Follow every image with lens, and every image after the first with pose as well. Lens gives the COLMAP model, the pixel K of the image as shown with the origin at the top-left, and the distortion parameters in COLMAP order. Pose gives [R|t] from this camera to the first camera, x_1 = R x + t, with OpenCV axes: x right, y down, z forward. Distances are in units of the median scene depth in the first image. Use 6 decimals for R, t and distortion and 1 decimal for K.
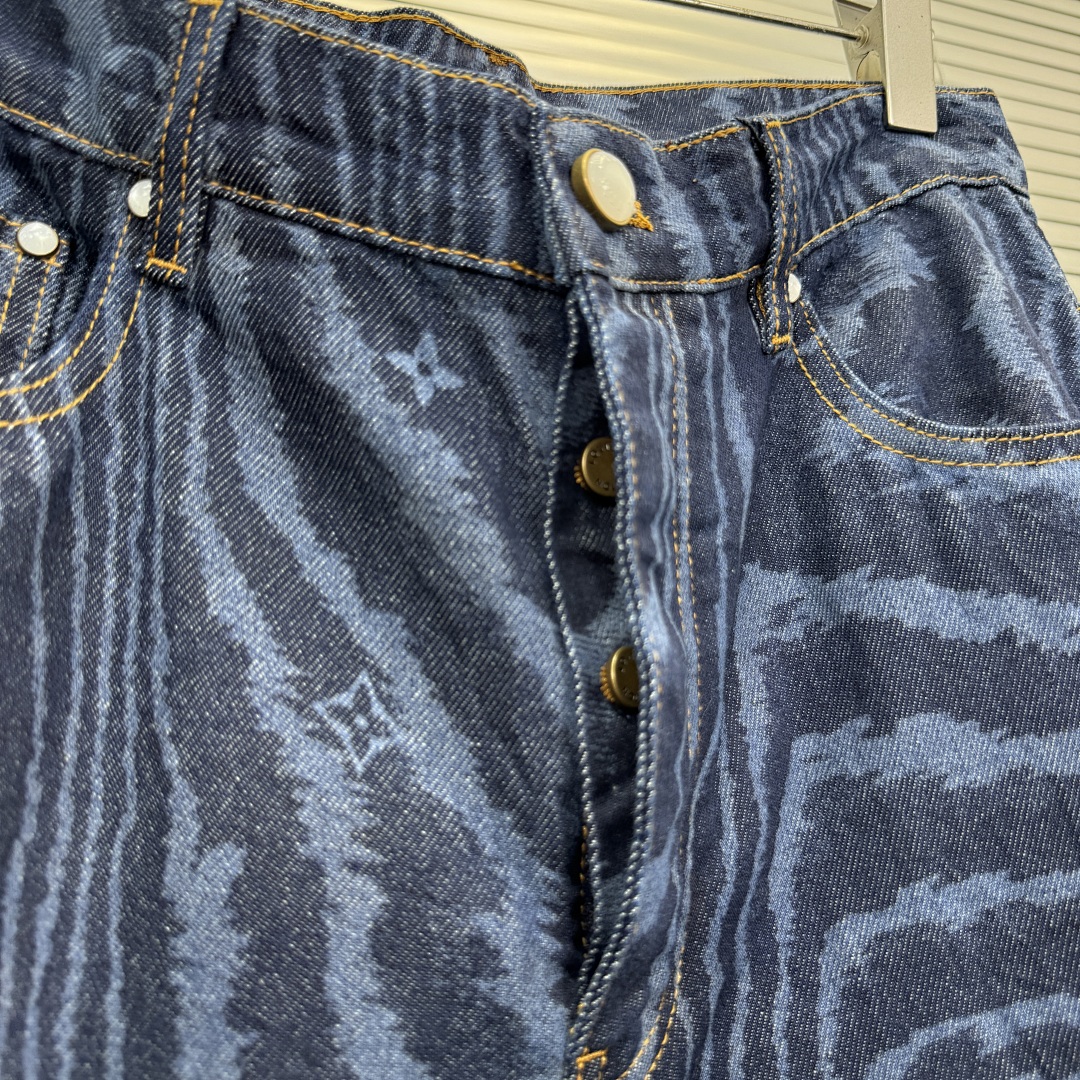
lens RADIAL K [[1039.0, 0, 538.5], [0, 1039.0, 527.8], [0, 0, 1]] dist [0.124438, -0.215719]
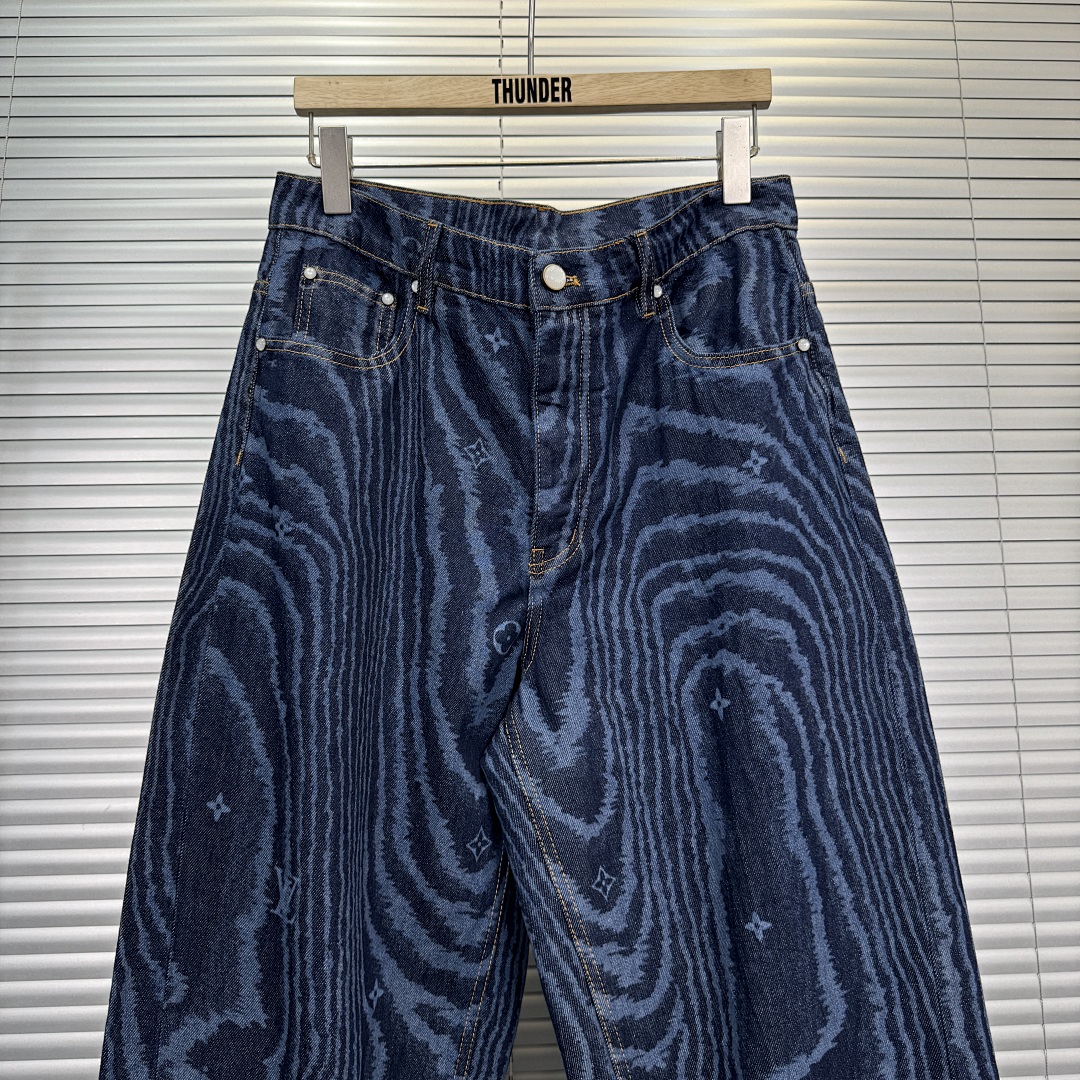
lens RADIAL K [[1039.0, 0, 538.5], [0, 1039.0, 527.8], [0, 0, 1]] dist [0.124438, -0.215719]
pose [[0.936473, 0.058454, -0.345833, 1.084324], [0.020313, 0.975320, 0.219858, -0.287420], [0.350150, -0.212916, 0.912174, -1.862298]]
